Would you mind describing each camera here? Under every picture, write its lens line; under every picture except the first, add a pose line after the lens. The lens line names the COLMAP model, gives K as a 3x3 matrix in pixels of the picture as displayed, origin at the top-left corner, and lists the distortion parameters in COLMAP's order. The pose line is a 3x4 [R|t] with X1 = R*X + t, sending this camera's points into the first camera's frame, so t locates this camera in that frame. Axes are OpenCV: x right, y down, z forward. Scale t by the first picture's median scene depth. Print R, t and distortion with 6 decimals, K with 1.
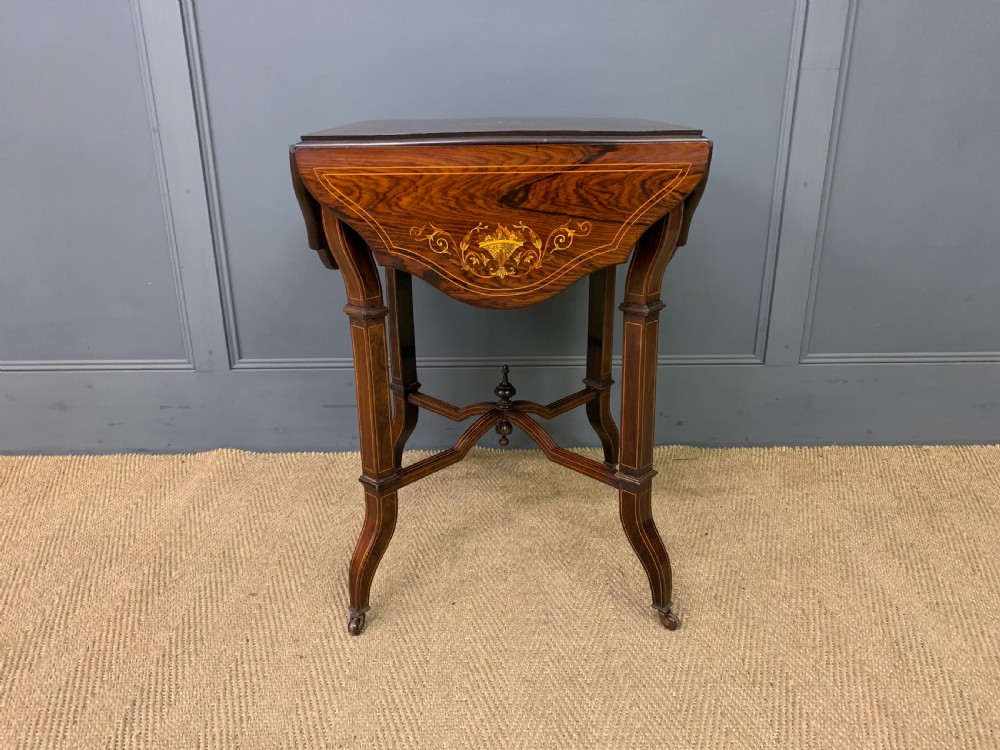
lens RADIAL K [[770.4, 0, 490.1], [0, 770.4, 376.2], [0, 0, 1]] dist [0.117244, -0.192906]
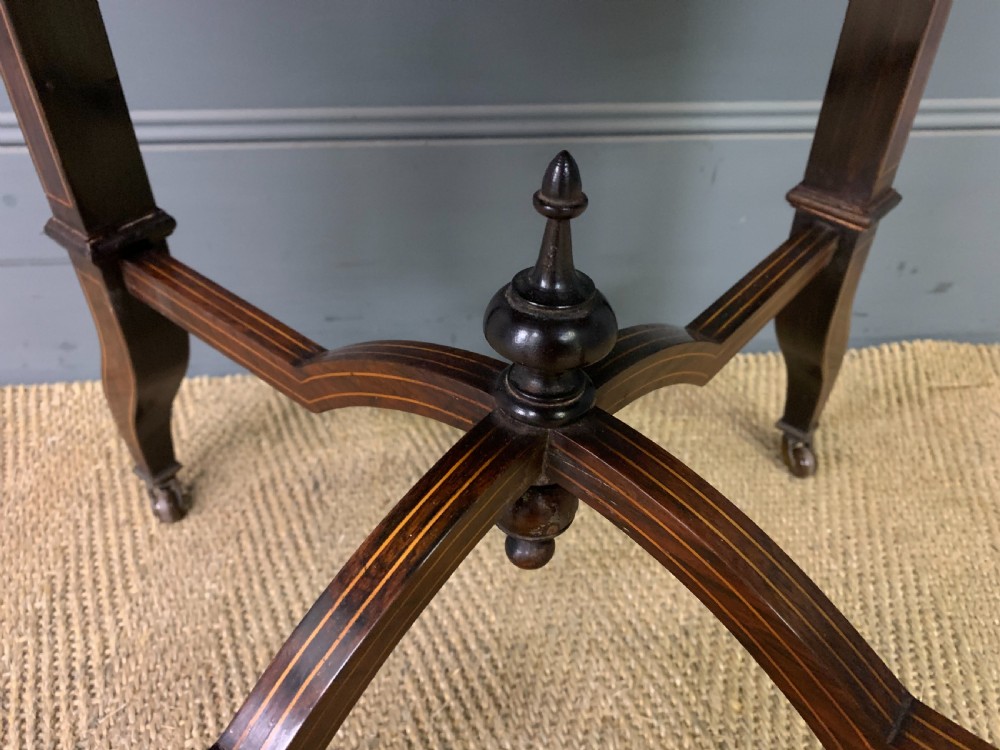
lens RADIAL K [[761.1, 0, 498.4], [0, 761.1, 354.6], [0, 0, 1]] dist [-0.005421, -0.000999]
pose [[0.996558, -0.030794, 0.076967, -0.004510], [0.007984, 0.959784, 0.280628, -0.020274], [-0.082513, -0.279047, 0.956726, 0.888485]]
